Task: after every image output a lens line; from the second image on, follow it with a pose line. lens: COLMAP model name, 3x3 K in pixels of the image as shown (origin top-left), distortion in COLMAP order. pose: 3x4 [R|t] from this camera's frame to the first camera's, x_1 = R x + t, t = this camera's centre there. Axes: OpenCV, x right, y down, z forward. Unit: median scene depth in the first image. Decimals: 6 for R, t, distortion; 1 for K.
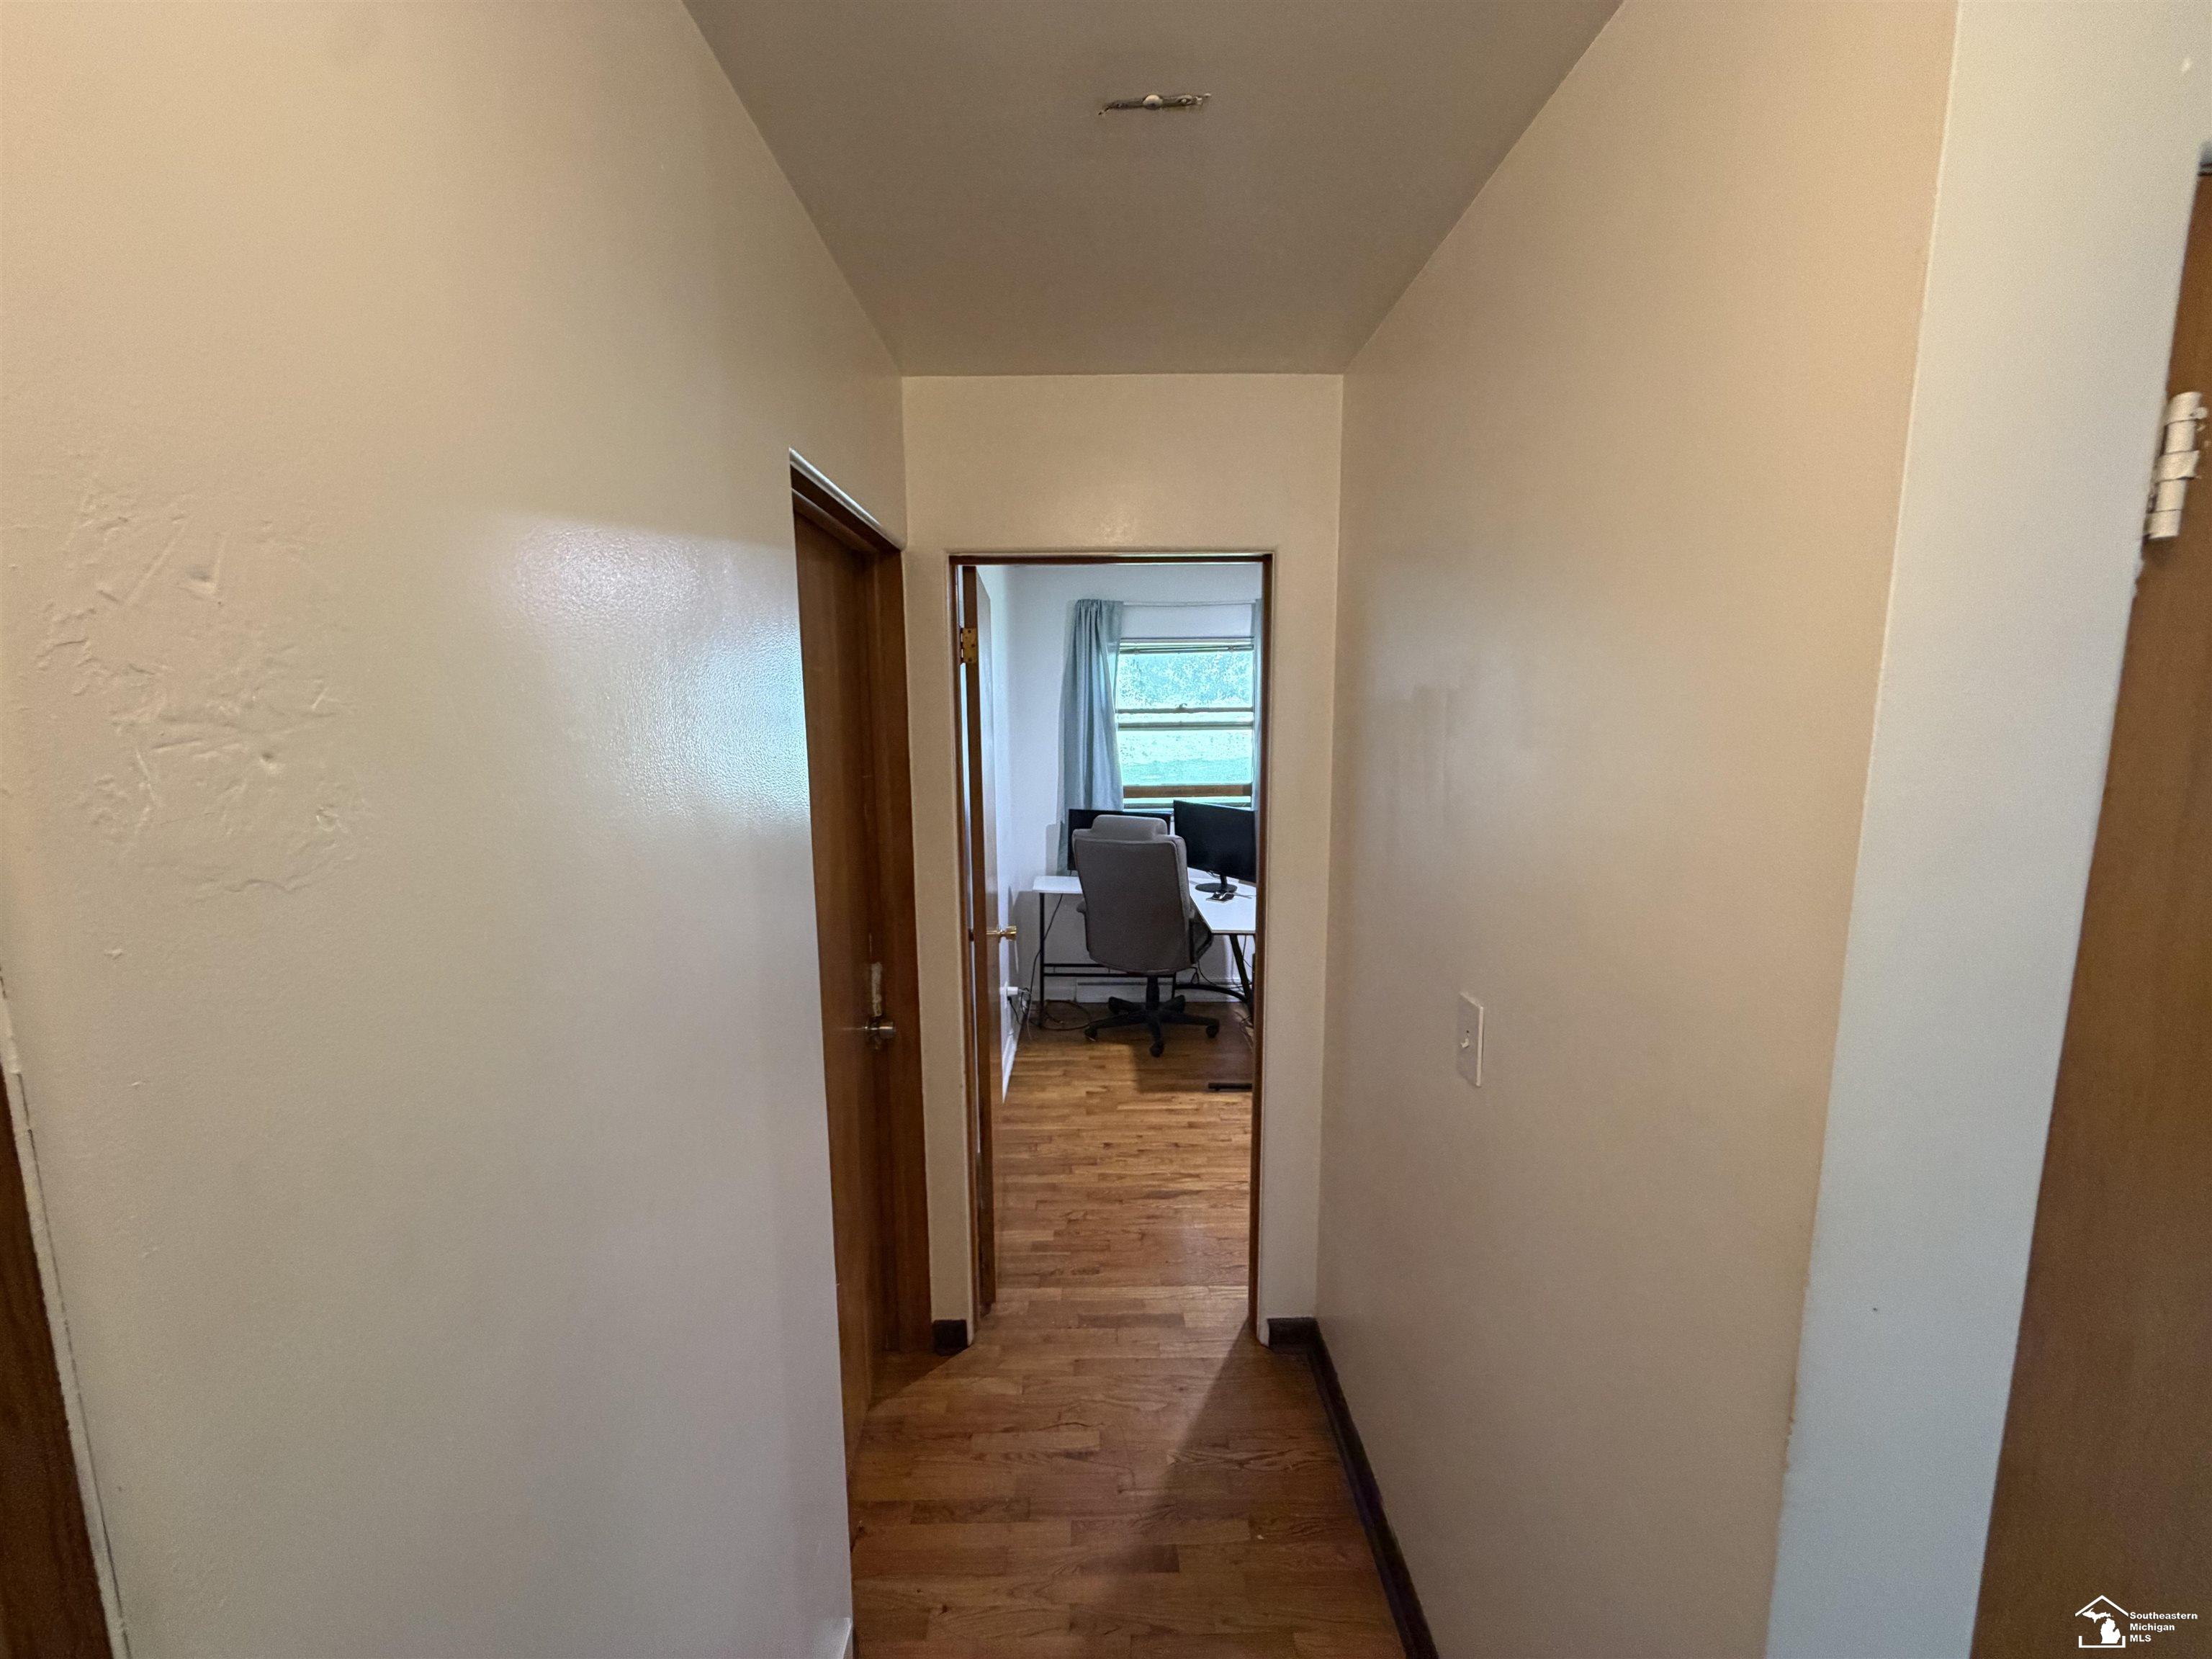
lens RADIAL K [[881.3, 0, 1108.0], [0, 881.3, 831.3], [0, 0, 1]] dist [0.003500, 0.000183]
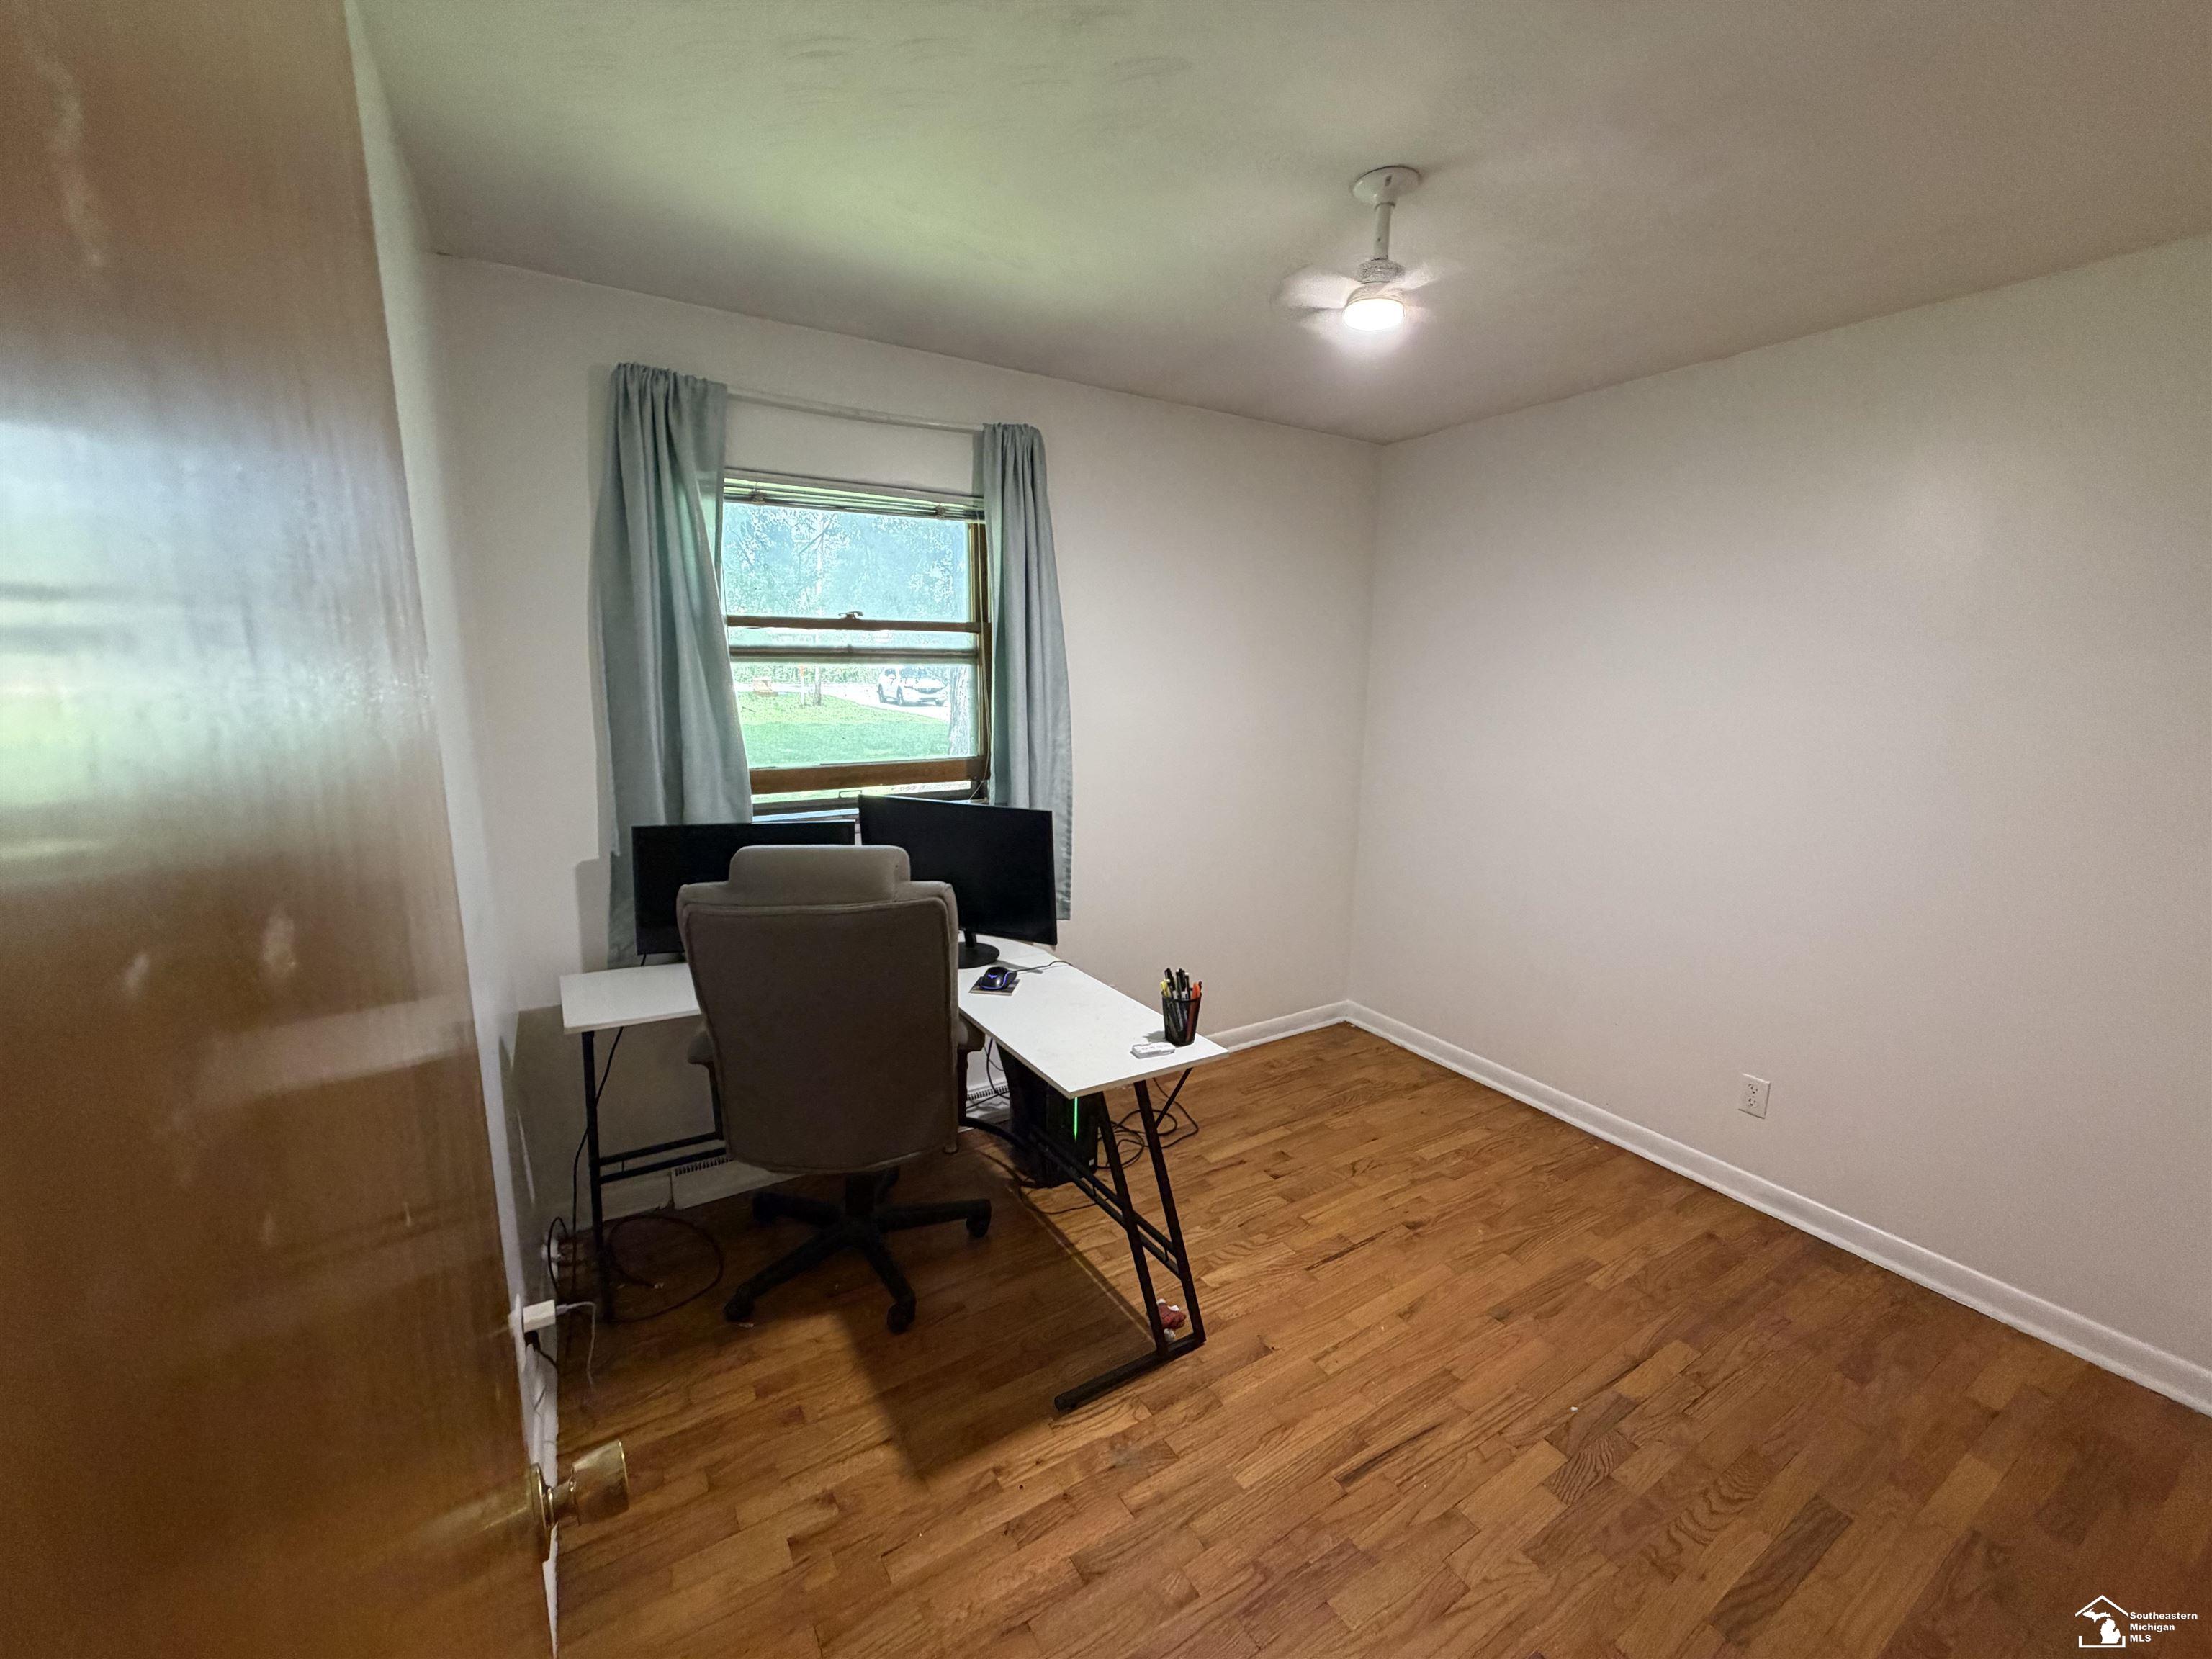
lens RADIAL K [[881.3, 0, 1098.8], [0, 881.3, 823.3], [0, 0, 1]] dist [0.003500, 0.000183]
pose [[0.865513, -0.078395, 0.494713, -0.062048], [0.061535, 0.996836, 0.050308, -0.036177], [-0.497091, -0.013100, 0.867599, 0.475850]]
